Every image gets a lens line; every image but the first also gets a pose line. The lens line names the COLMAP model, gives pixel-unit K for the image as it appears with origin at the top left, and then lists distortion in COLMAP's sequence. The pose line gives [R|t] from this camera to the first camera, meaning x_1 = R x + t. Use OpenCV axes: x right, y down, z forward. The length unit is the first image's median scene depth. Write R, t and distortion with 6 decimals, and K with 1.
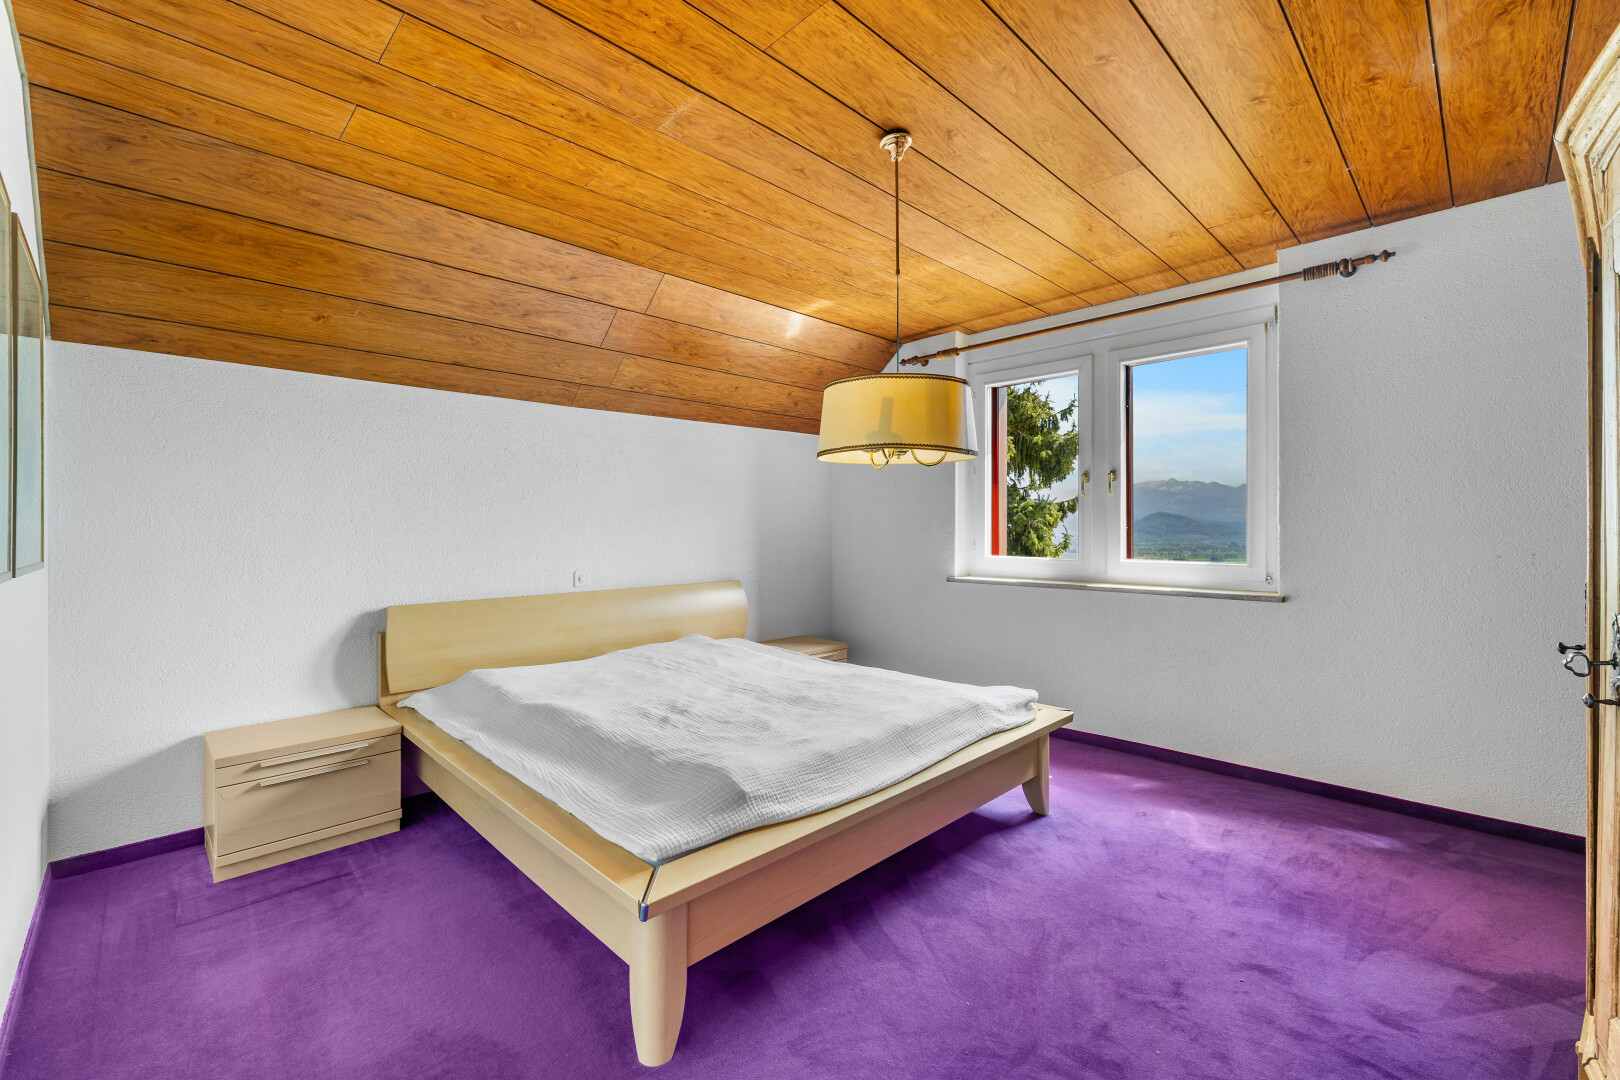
lens RADIAL K [[677.9, 0, 807.4], [0, 677.9, 526.0], [0, 0, 1]] dist [0.002598, -0.000106]
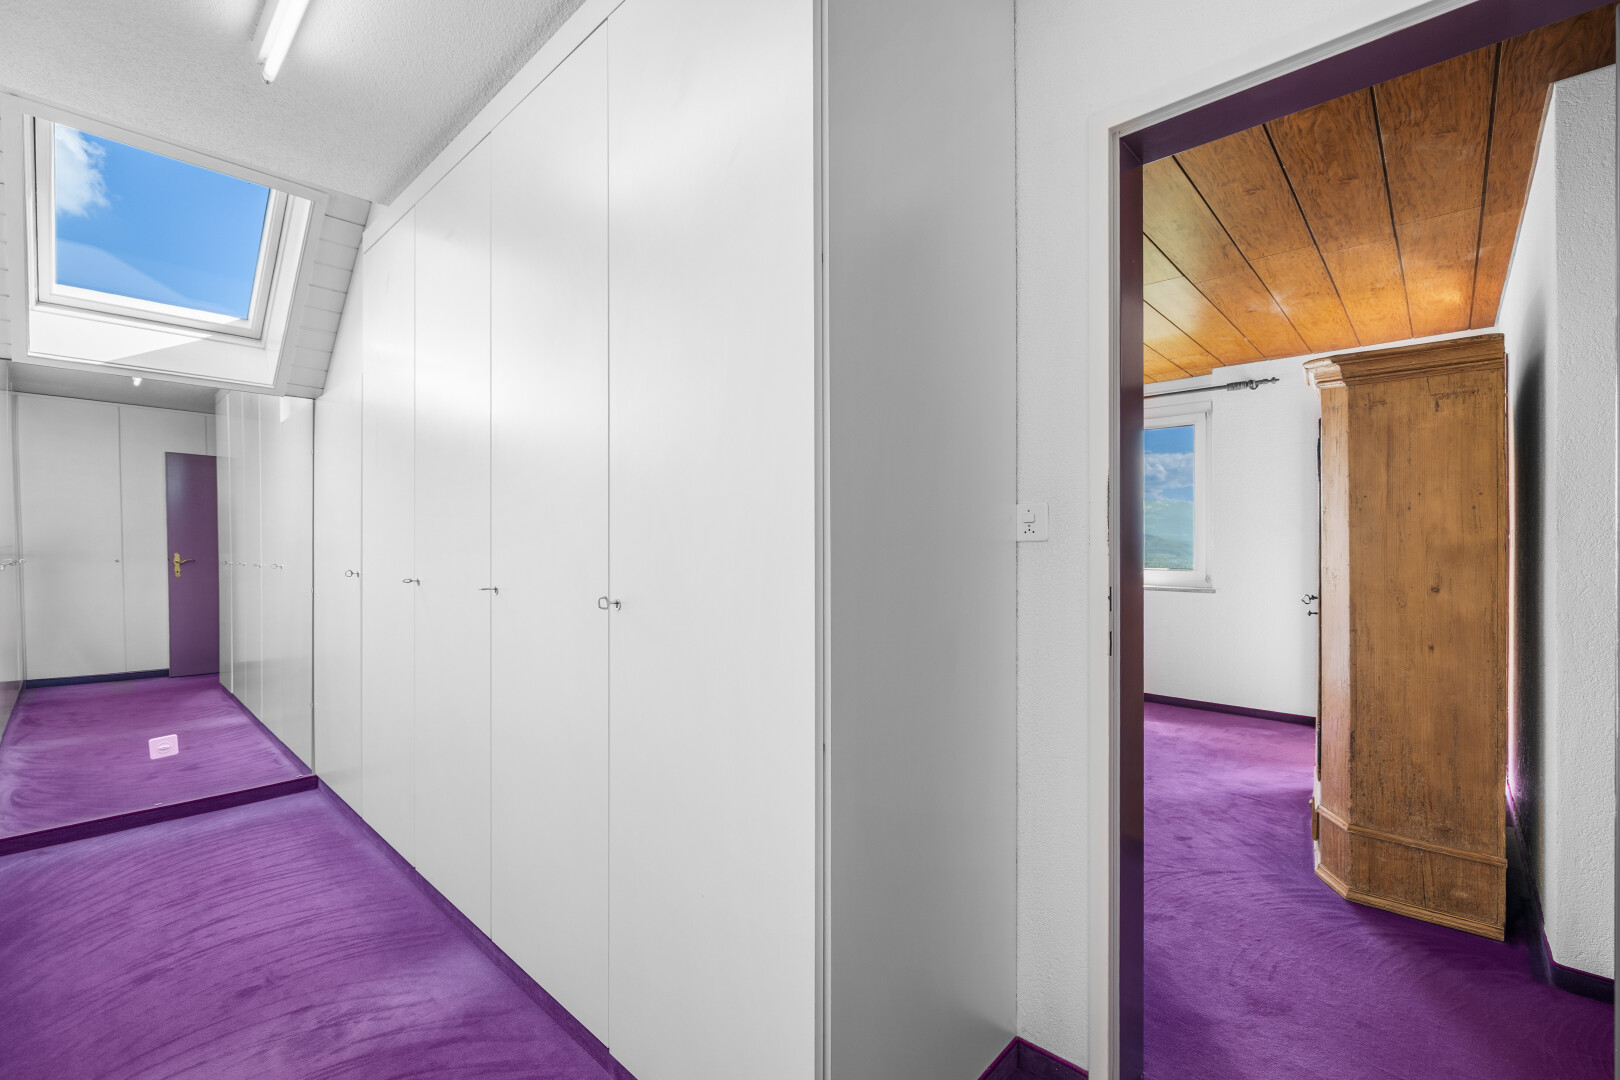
lens RADIAL K [[677.9, 0, 824.9], [0, 677.9, 548.0], [0, 0, 1]] dist [0.002598, -0.000106]
pose [[0.998418, -0.000450, 0.056225, -0.323616], [0.000214, 0.999991, 0.004215, 0.000297], [-0.056226, -0.004196, 0.998409, -0.578906]]
